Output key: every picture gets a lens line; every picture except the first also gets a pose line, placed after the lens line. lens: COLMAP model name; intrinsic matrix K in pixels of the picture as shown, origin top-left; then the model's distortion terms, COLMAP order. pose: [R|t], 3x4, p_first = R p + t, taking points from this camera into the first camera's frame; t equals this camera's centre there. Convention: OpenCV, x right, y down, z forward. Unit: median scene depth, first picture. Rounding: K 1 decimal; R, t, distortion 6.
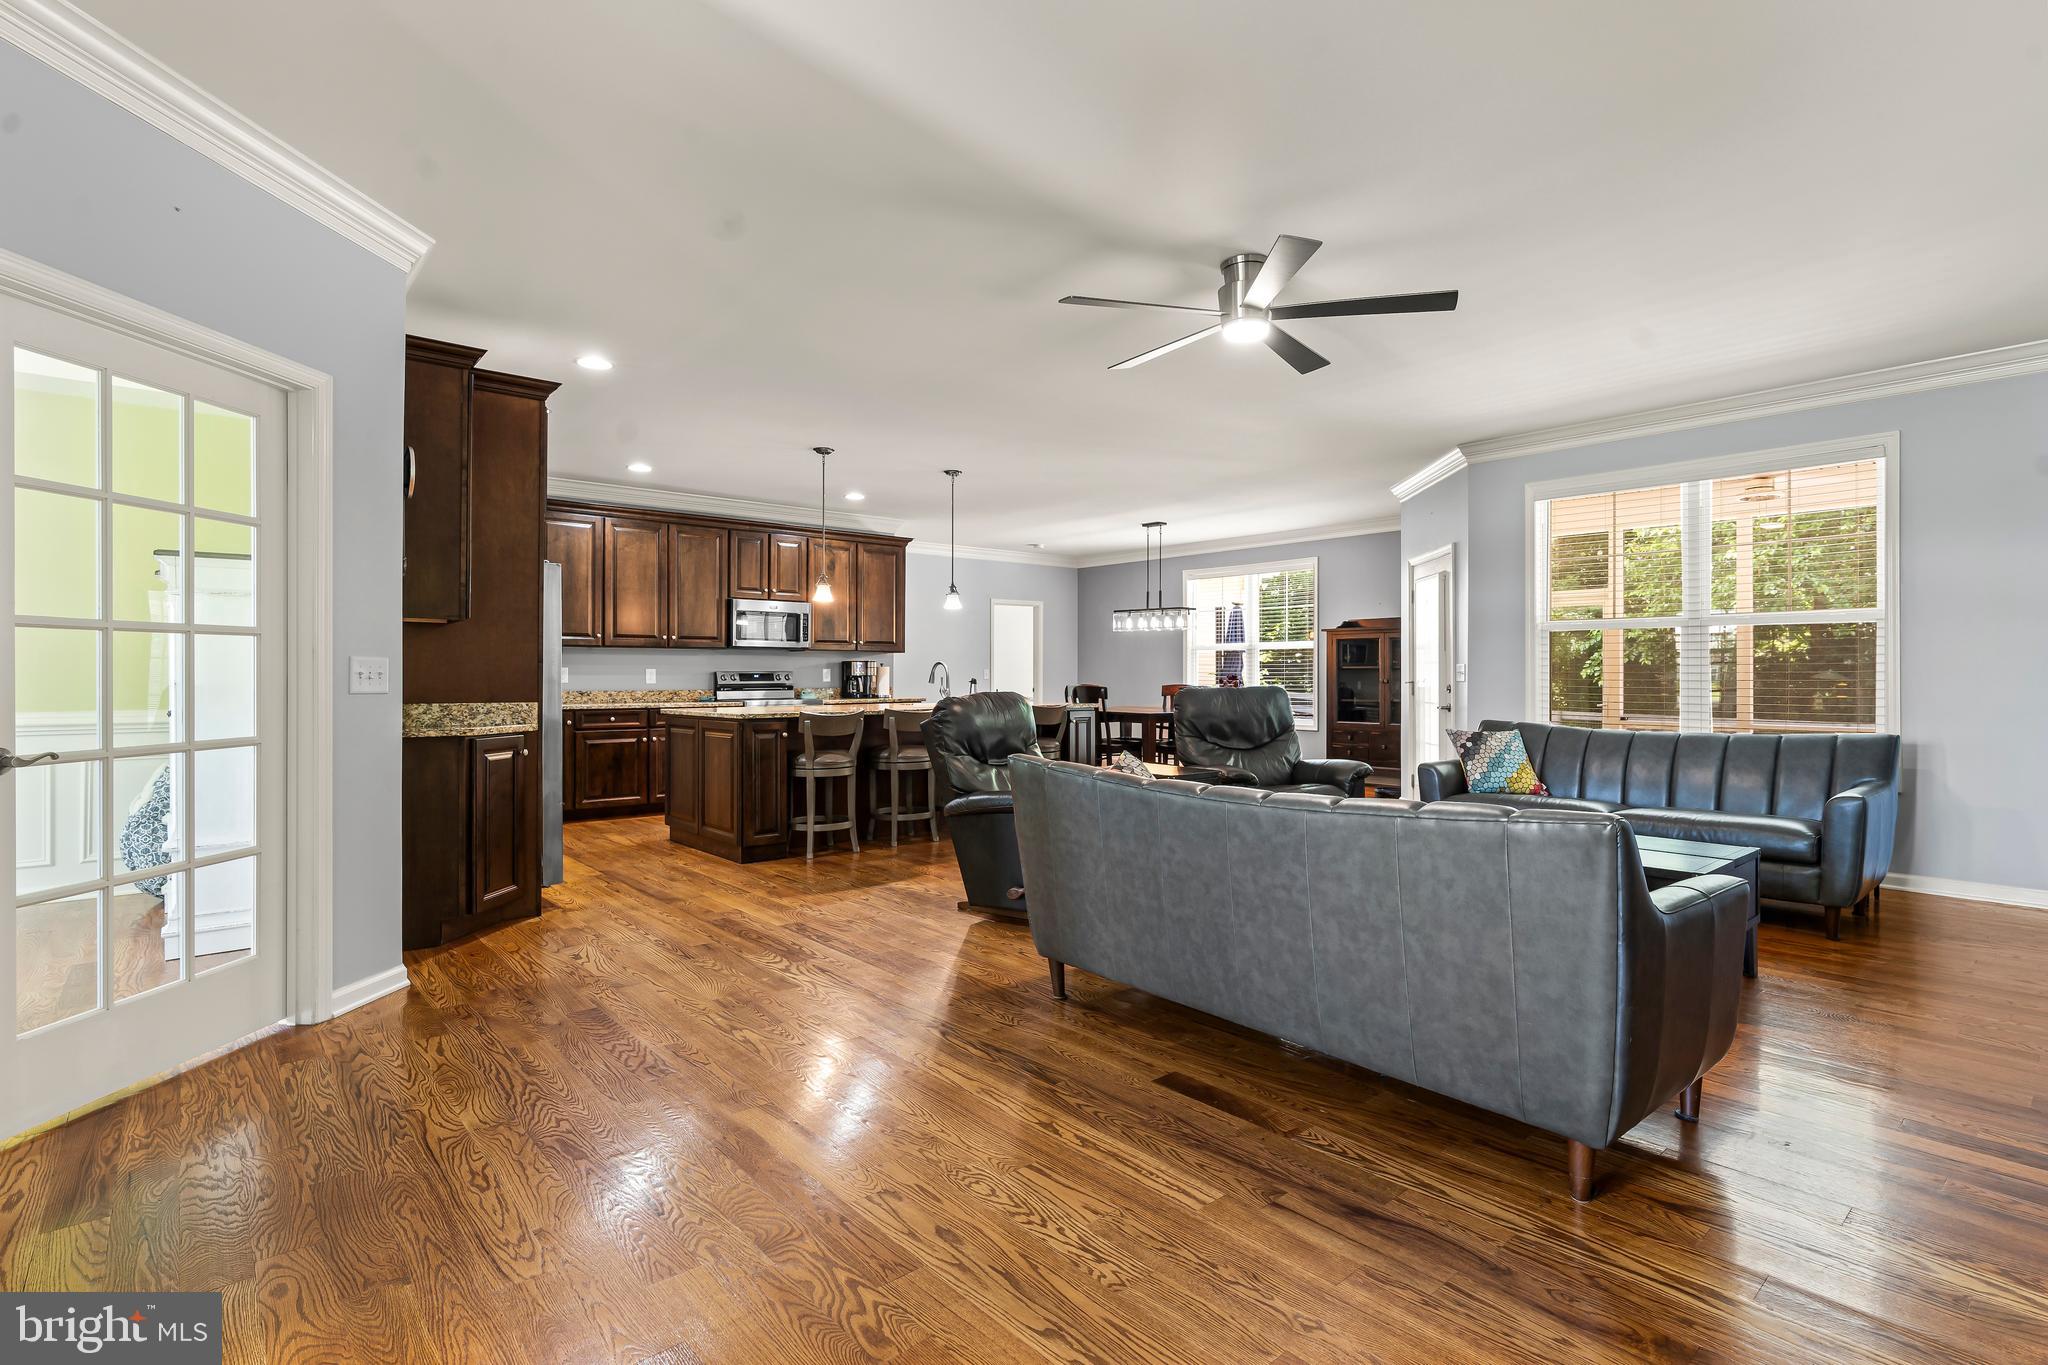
lens RADIAL K [[985.7, 0, 1033.5], [0, 985.7, 675.0], [0, 0, 1]] dist [0.001819, 0.000307]
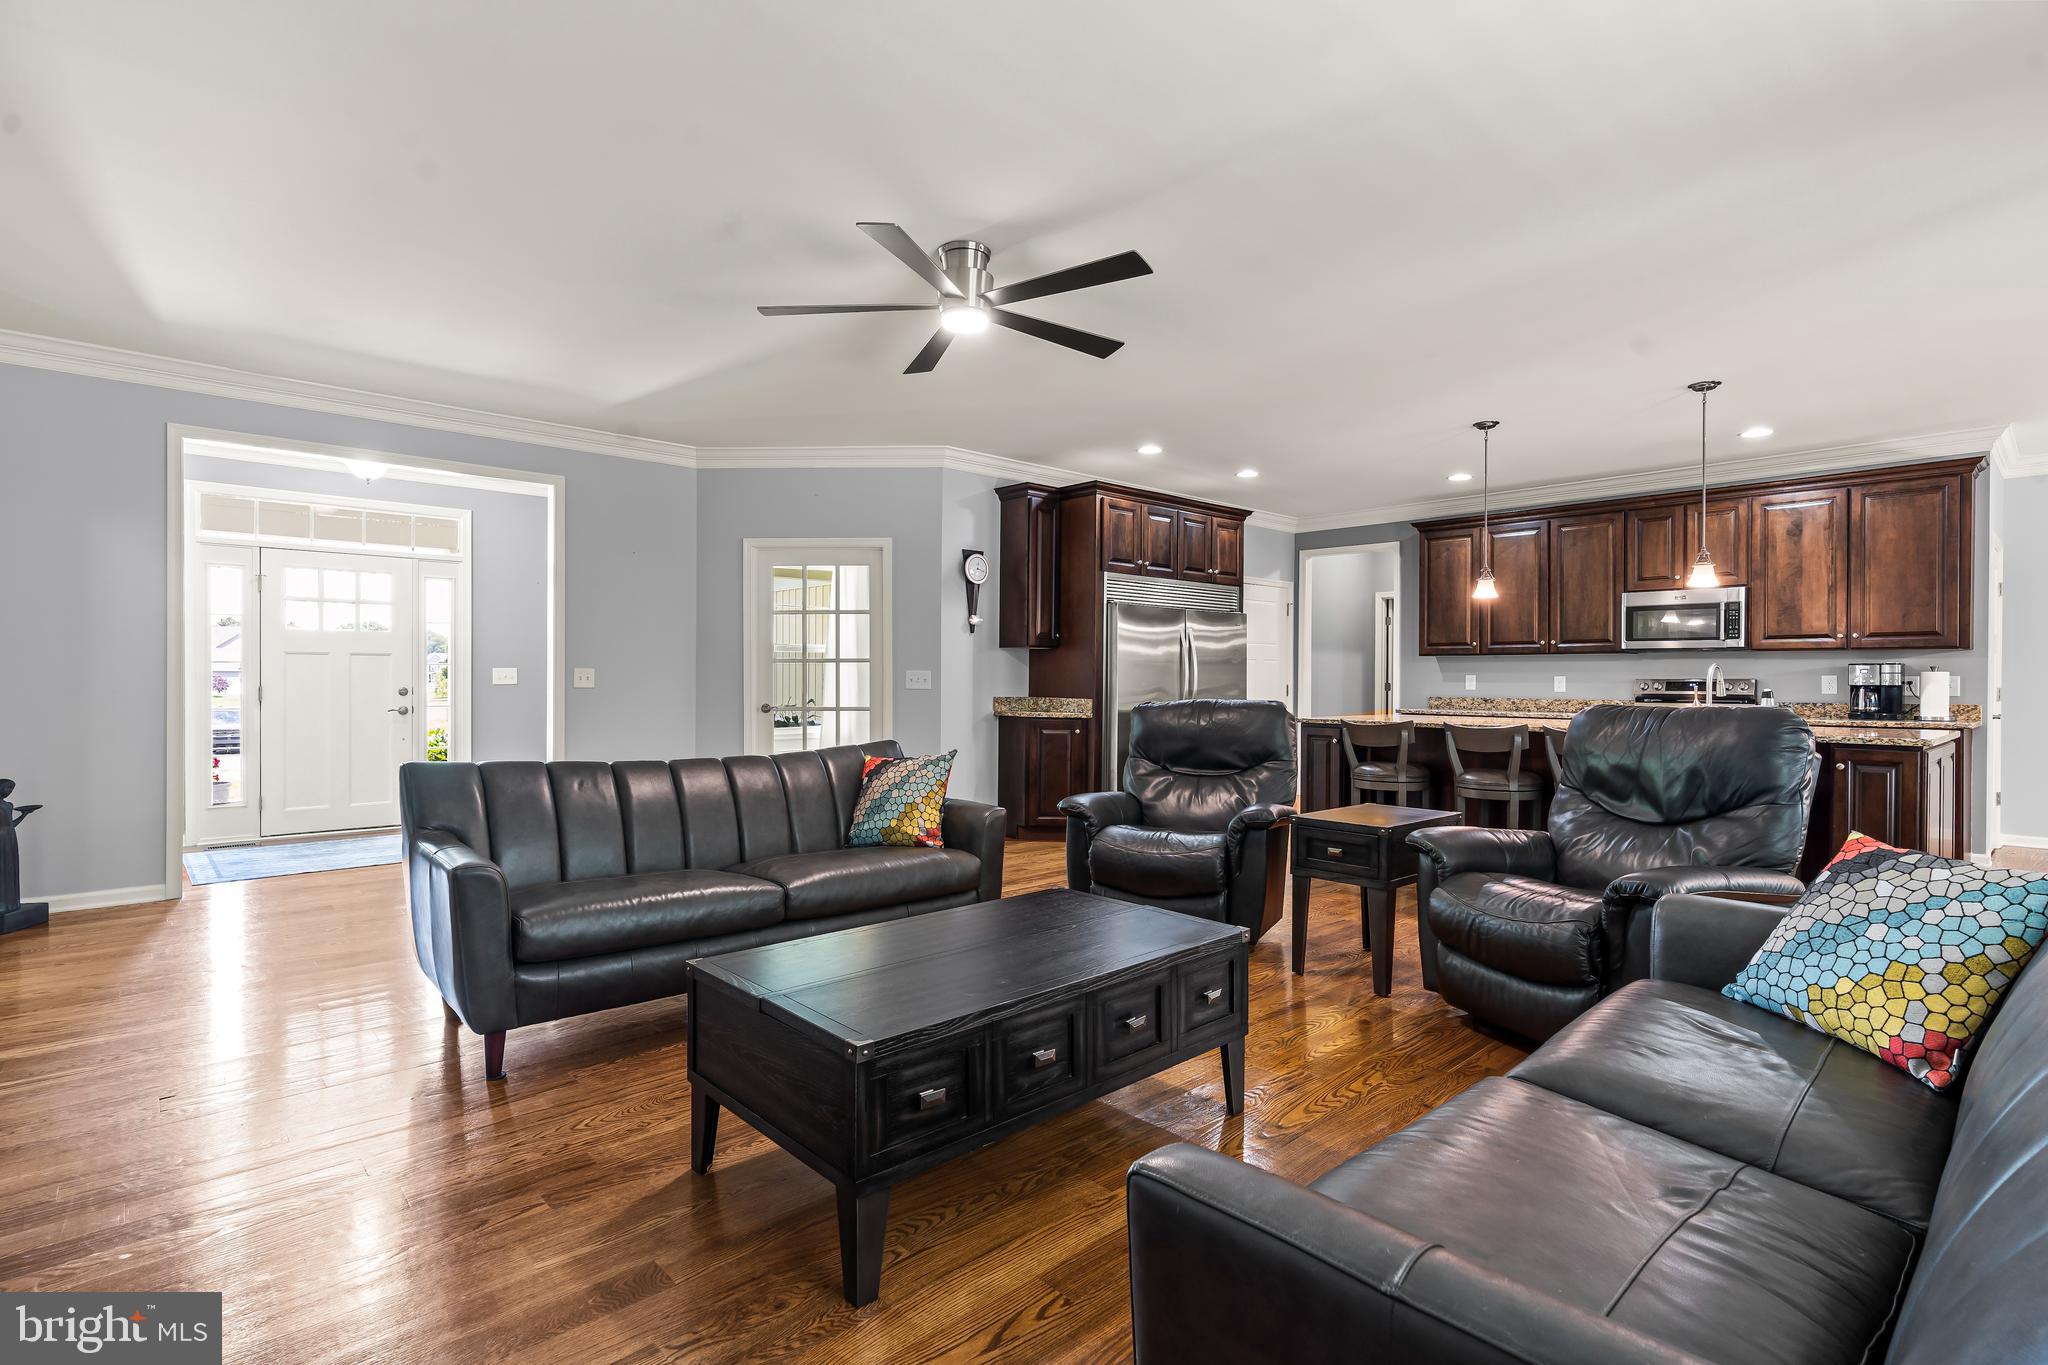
lens RADIAL K [[985.7, 0, 1028.1], [0, 985.7, 684.5], [0, 0, 1]] dist [0.001819, 0.000307]
pose [[0.026288, 0.005182, -0.999641, 0.596107], [-0.004645, 0.999976, 0.005062, -0.000957], [0.999644, 0.004510, 0.026312, 0.527521]]
